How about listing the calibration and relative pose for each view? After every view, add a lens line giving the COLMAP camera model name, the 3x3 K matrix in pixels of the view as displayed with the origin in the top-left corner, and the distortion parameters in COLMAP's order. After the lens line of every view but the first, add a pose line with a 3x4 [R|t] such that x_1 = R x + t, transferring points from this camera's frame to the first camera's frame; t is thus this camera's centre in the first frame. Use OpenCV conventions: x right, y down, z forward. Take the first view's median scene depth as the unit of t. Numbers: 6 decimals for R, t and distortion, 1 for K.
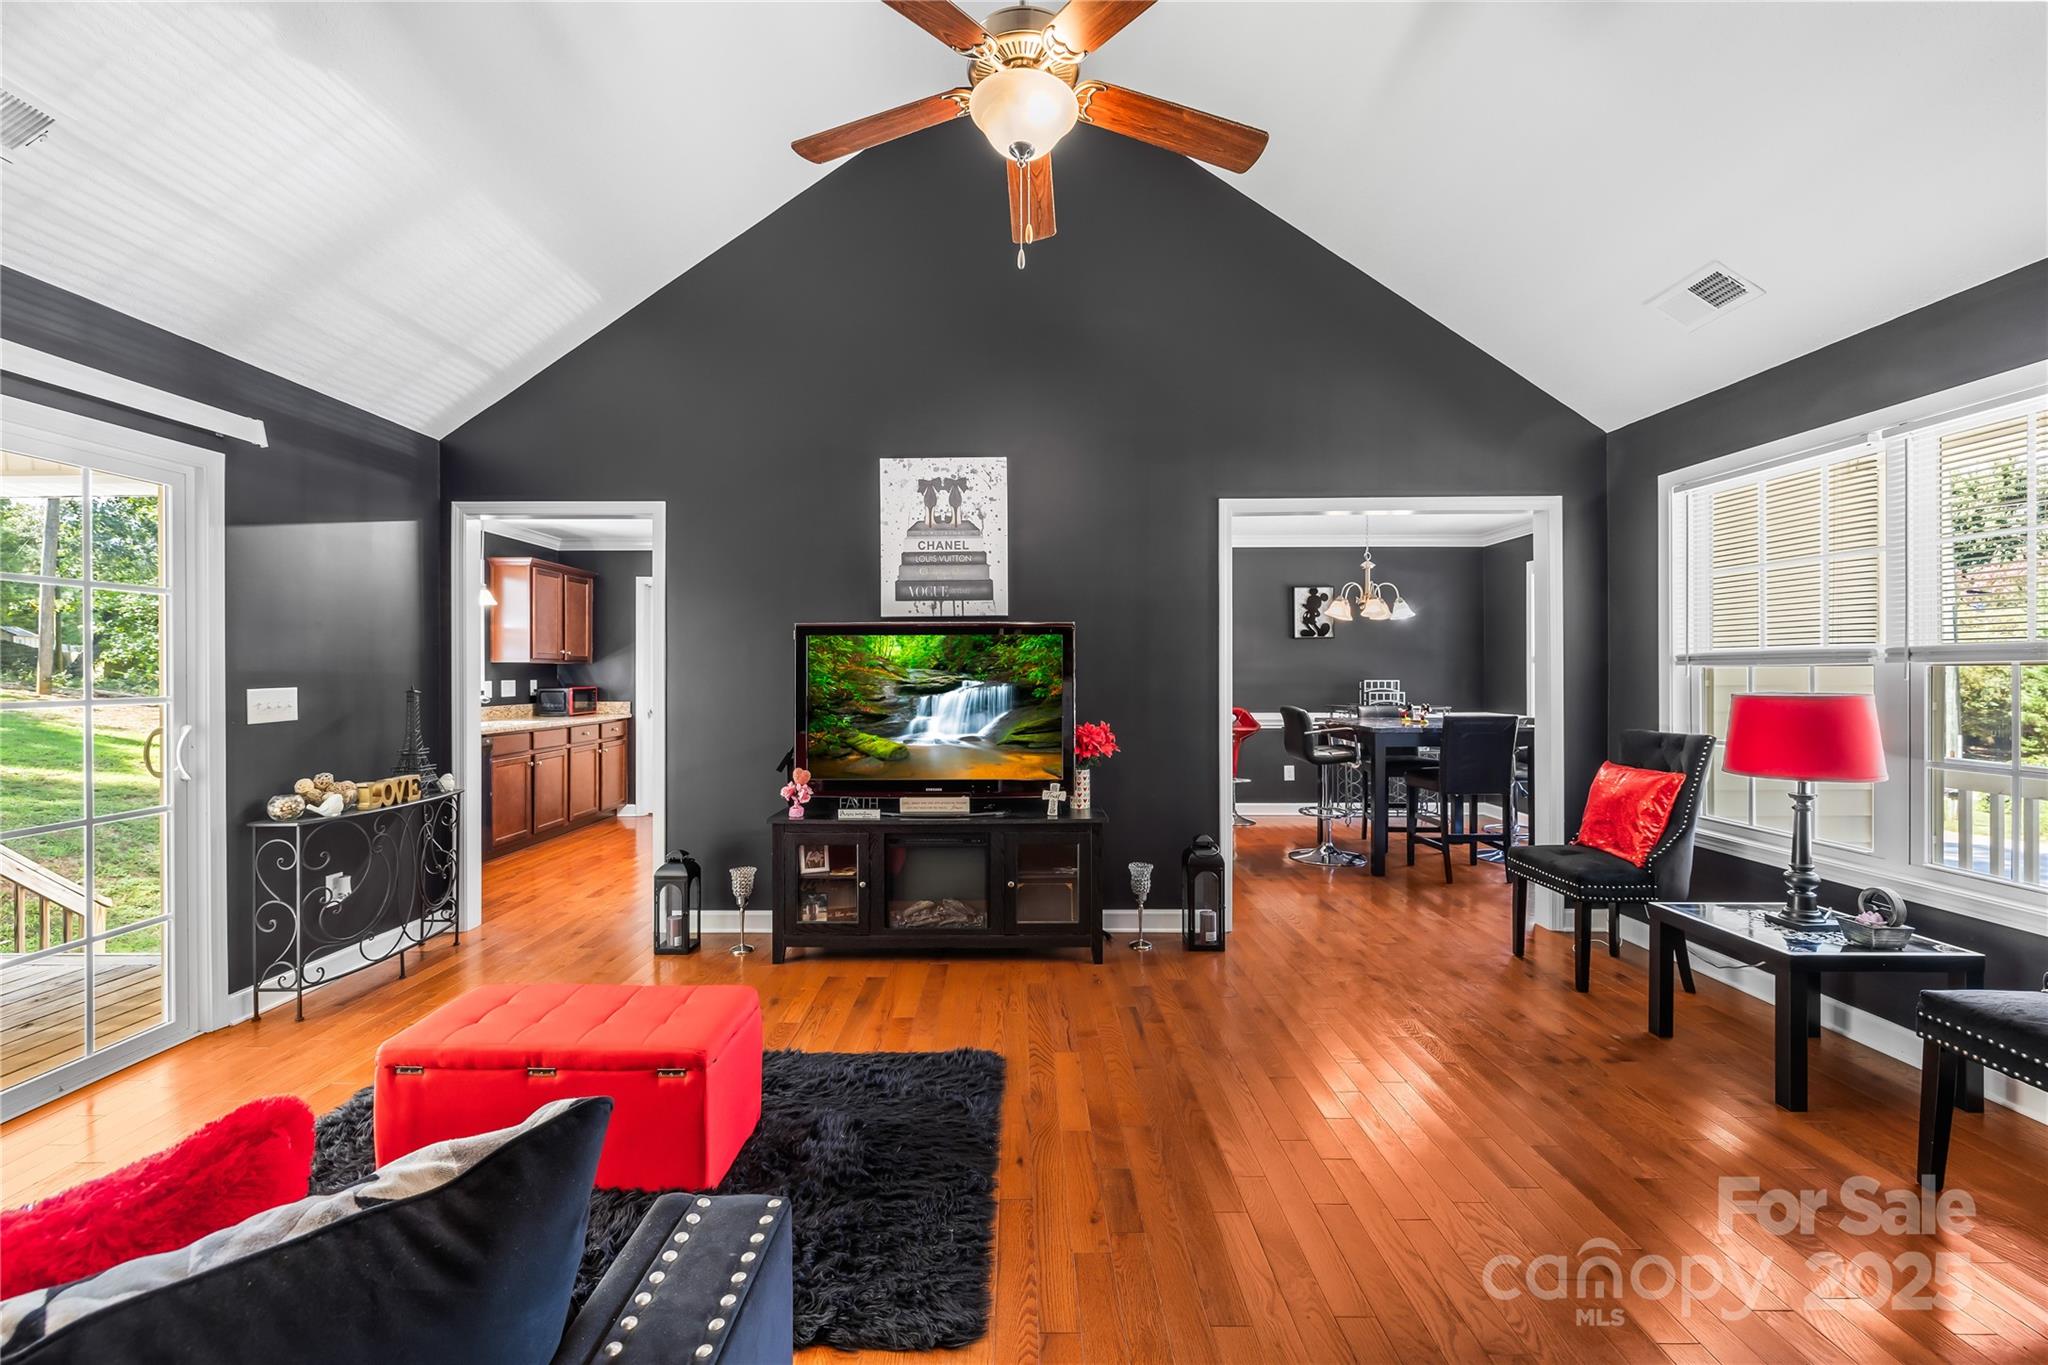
lens RADIAL K [[862.2, 0, 1009.4], [0, 862.2, 668.6], [0, 0, 1]] dist [0.000760, 0.000256]
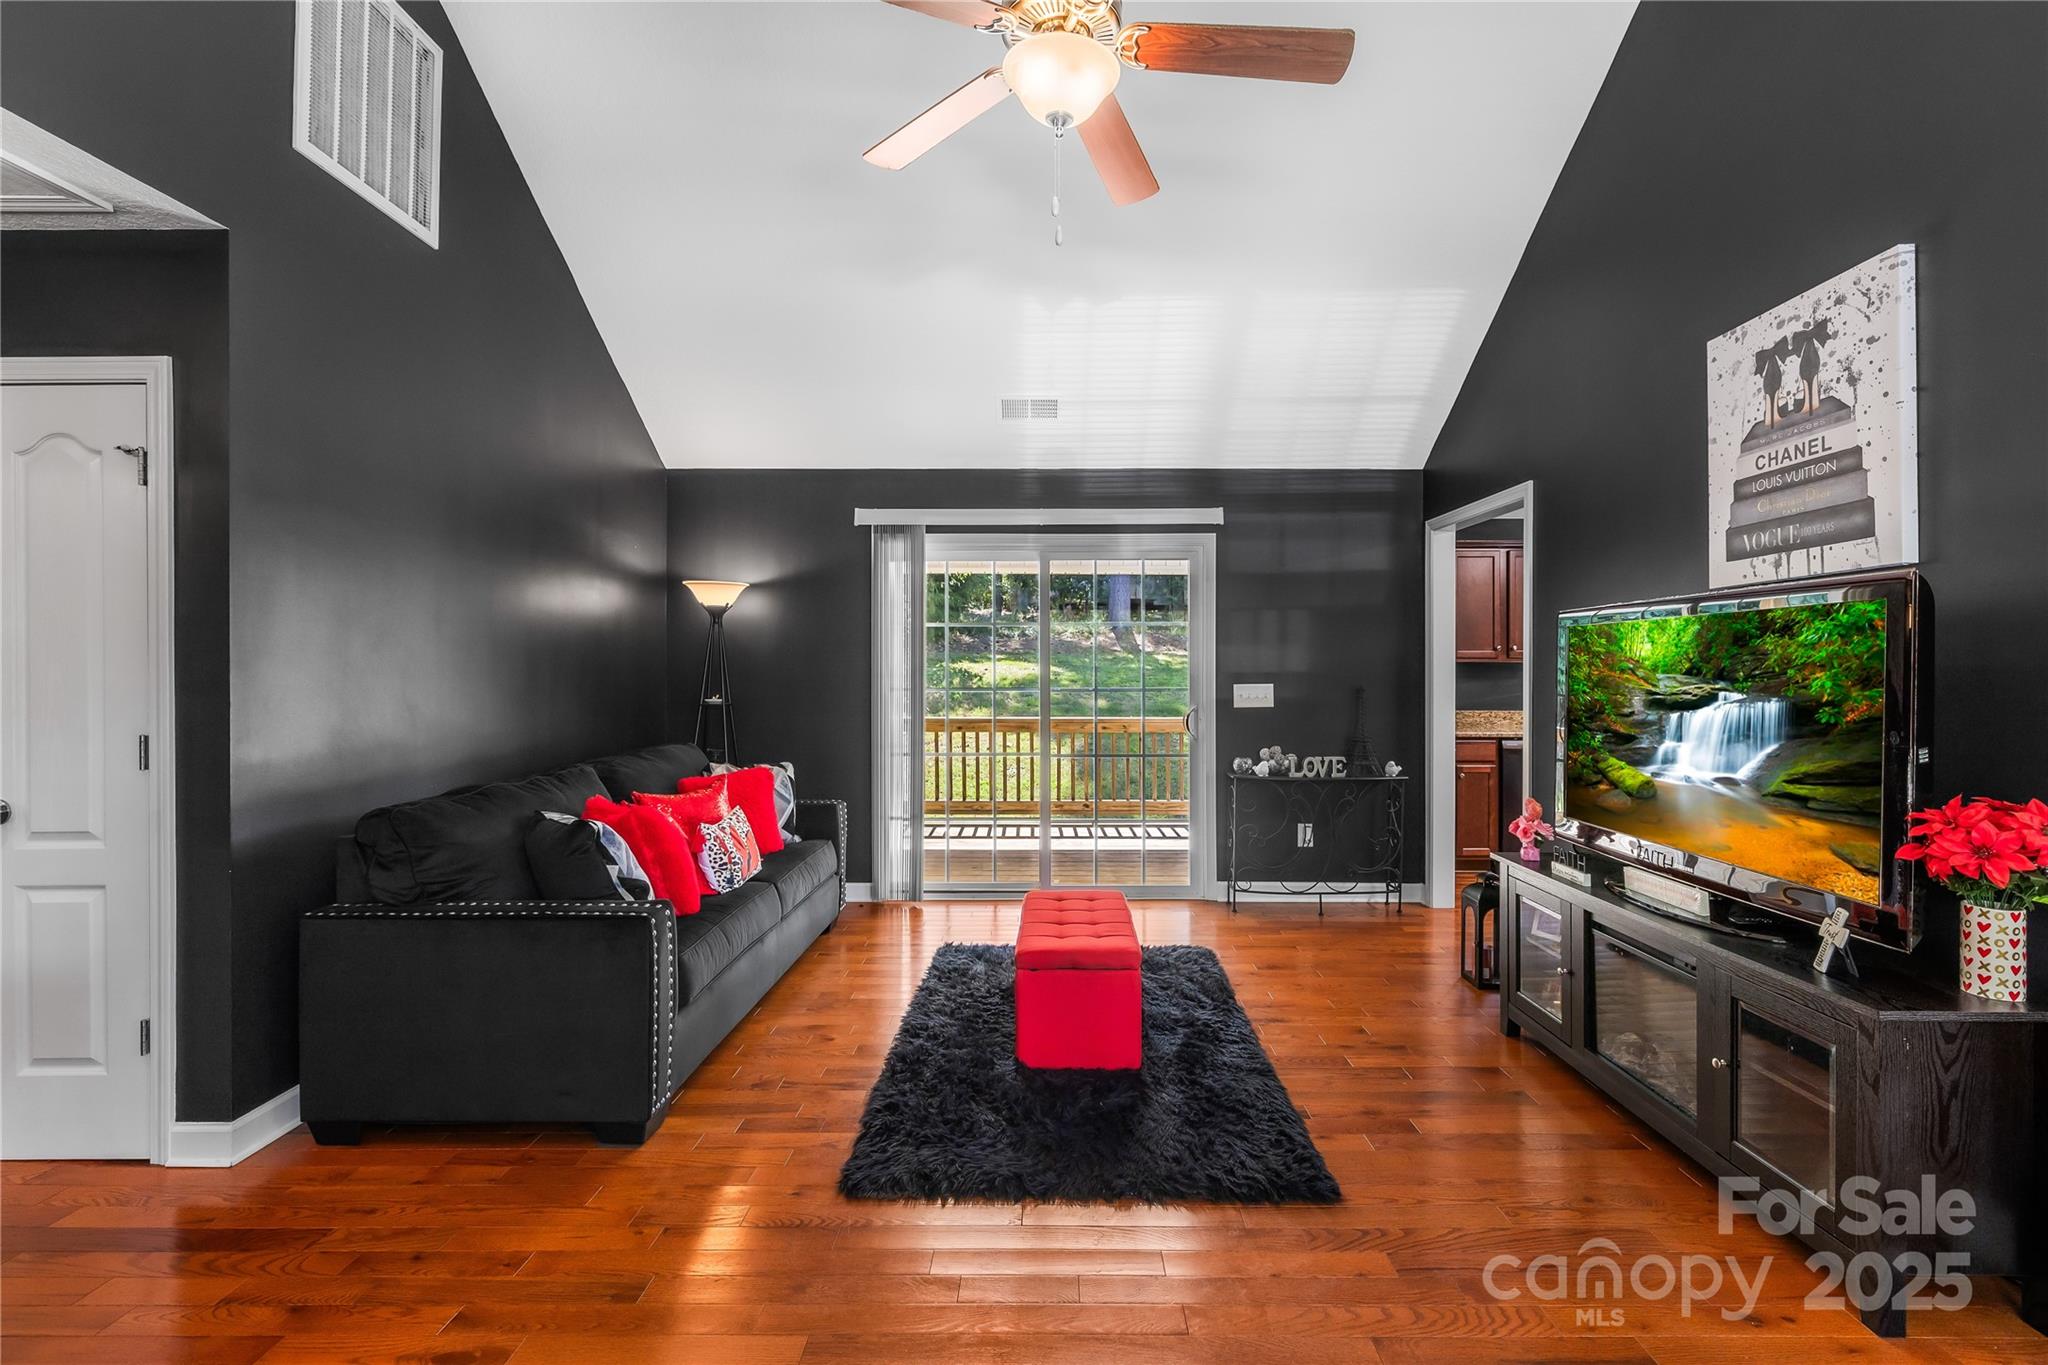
lens RADIAL K [[873.0, 0, 1048.2], [0, 873.0, 672.9], [0, 0, 1]] dist [-0.002110, 0.000160]
pose [[0.011498, 0.001985, -0.999932, 0.506288], [-0.000774, 0.999998, 0.001976, 0.000753], [0.999934, 0.000751, 0.011500, 0.519521]]
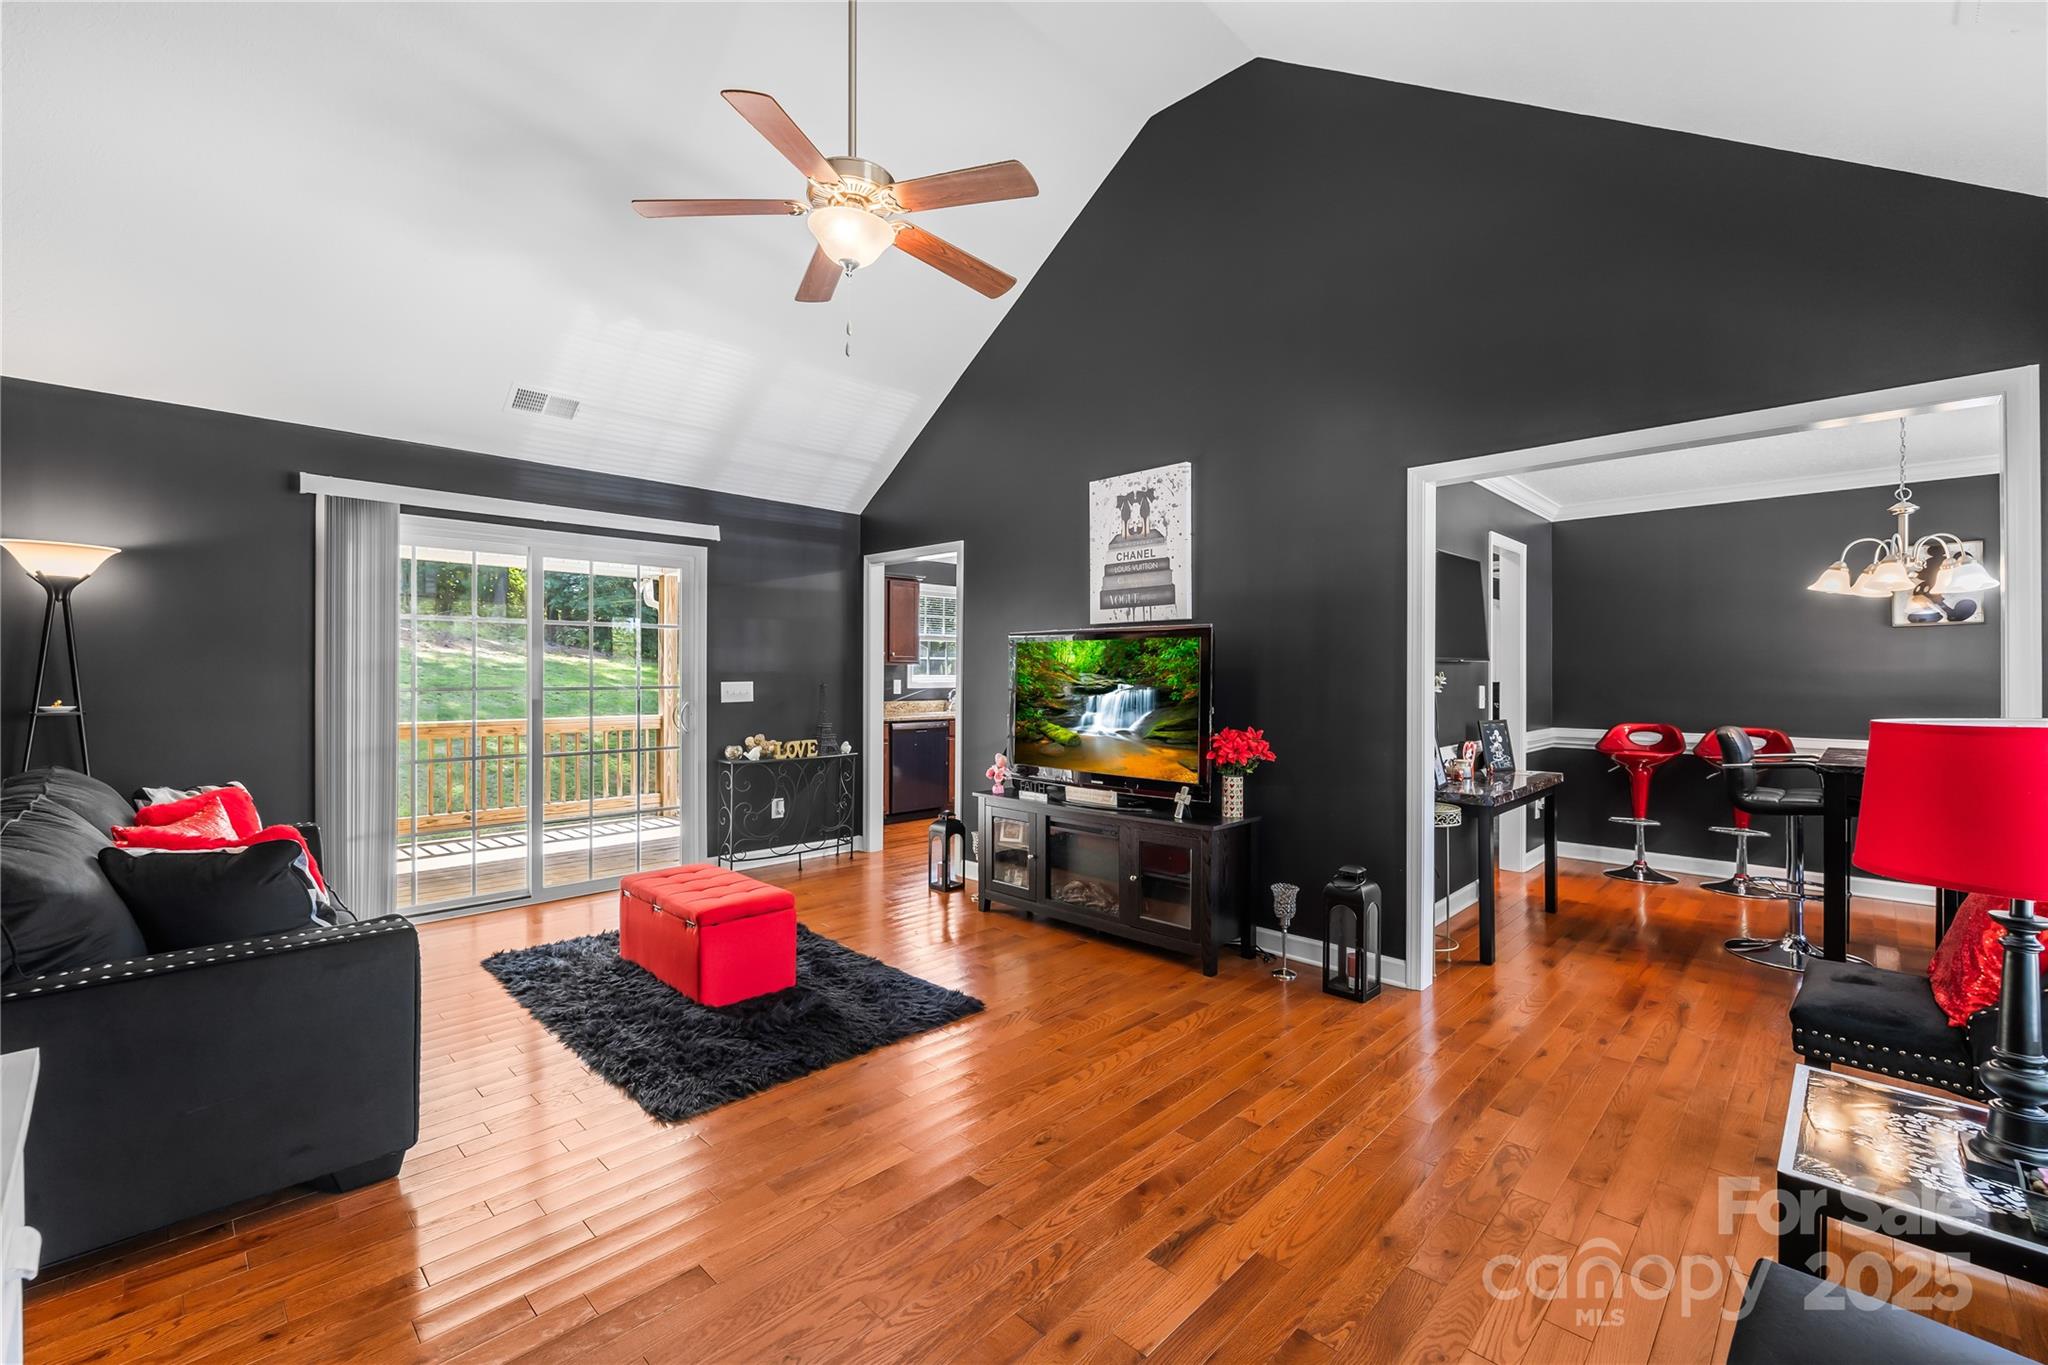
lens RADIAL K [[854.0, 0, 1009.7], [0, 854.0, 675.6], [0, 0, 1]] dist [-0.006684, 0.000076]
pose [[0.717516, 0.004788, -0.696525, 0.559854], [-0.004256, 0.999988, 0.002490, 0.003236], [0.696529, 0.001178, 0.717528, 0.144123]]
